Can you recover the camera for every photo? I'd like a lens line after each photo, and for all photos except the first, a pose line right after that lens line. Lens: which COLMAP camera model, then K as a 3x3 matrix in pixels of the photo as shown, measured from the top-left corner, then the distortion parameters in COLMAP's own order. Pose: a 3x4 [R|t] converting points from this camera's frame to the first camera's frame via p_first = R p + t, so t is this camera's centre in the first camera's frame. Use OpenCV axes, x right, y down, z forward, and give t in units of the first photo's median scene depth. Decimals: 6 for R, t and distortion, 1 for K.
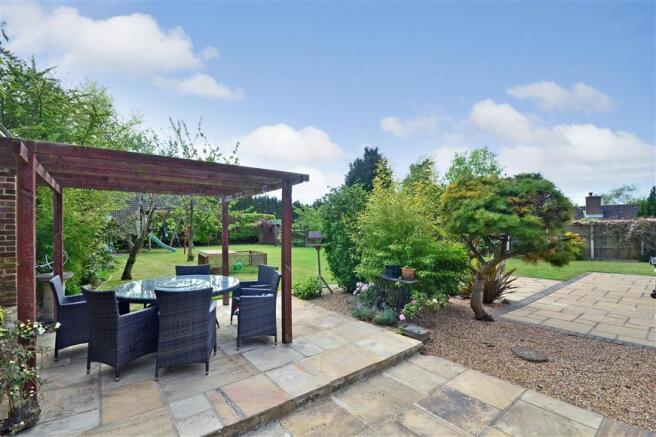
lens RADIAL K [[290.8, 0, 328.0], [0, 290.8, 222.5], [0, 0, 1]] dist [-0.001302, -0.000960]
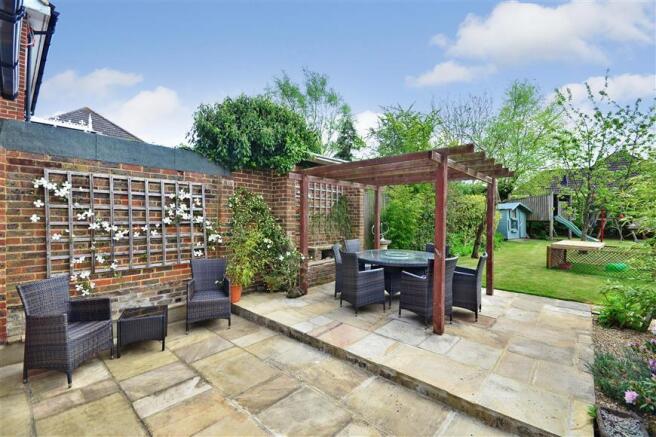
lens RADIAL K [[290.8, 0, 325.6], [0, 290.8, 217.7], [0, 0, 1]] dist [-0.001302, -0.000960]
pose [[0.139275, 0.004962, -0.990241, 0.878697], [0.015868, 0.999848, 0.007242, 0.036583], [0.990127, -0.016722, 0.139175, 0.627294]]
